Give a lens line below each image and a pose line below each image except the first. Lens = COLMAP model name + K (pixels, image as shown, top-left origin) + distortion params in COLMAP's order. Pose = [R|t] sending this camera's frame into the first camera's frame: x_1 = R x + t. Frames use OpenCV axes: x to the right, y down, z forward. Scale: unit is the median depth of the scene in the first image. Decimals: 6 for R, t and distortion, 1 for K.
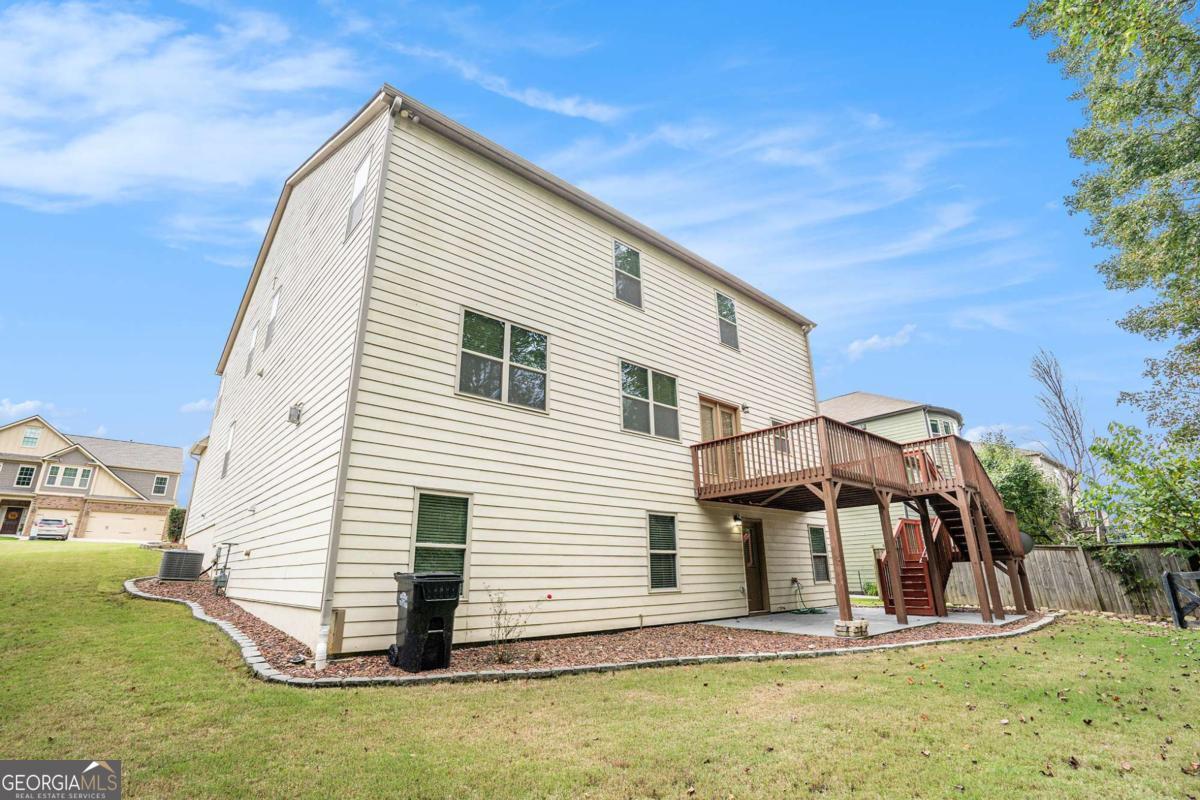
lens RADIAL K [[553.1, 0, 600.0], [0, 553.1, 400.0], [0, 0, 1]] dist [-0.042371, 0.000346]
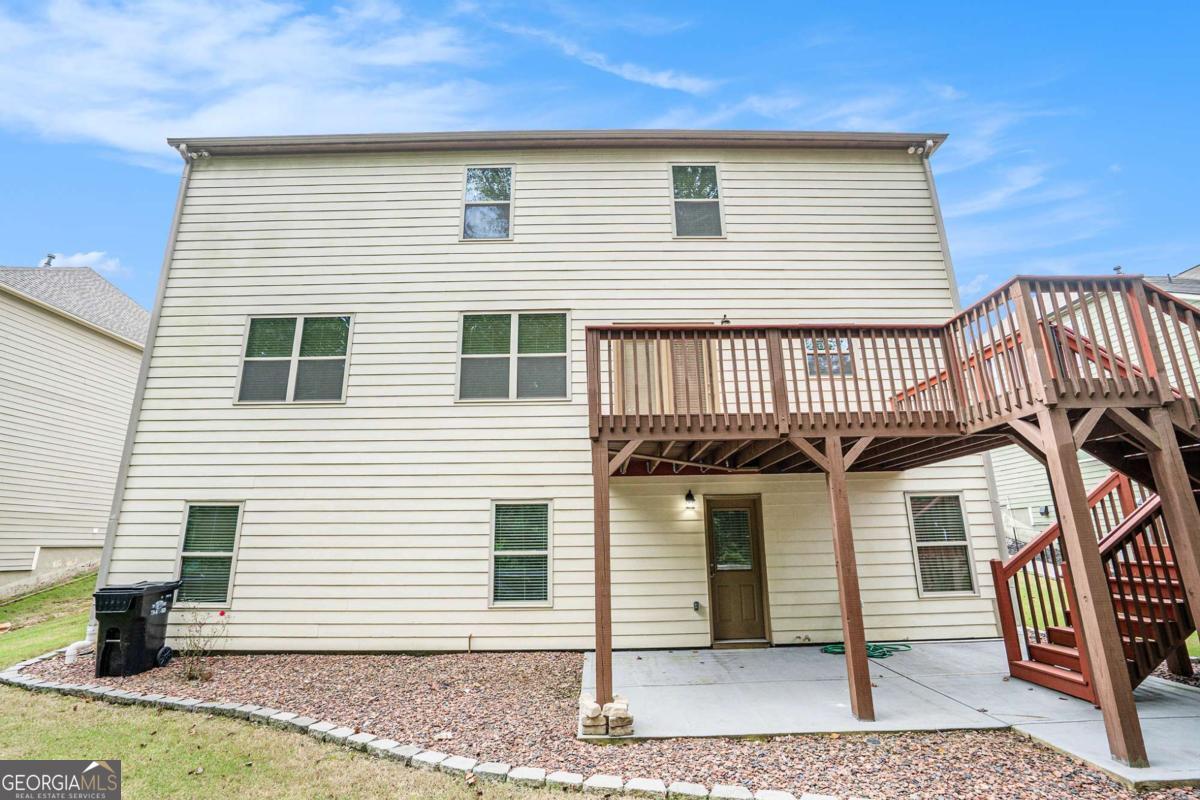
lens RADIAL K [[550.7, 0, 601.2], [0, 550.7, 397.1], [0, 0, 1]] dist [-0.070773, 0.045739]
pose [[0.751519, -0.166419, -0.638376, 0.695560], [0.203812, 0.978891, -0.015253, 0.101376], [0.627439, -0.118646, 0.769574, 0.517545]]
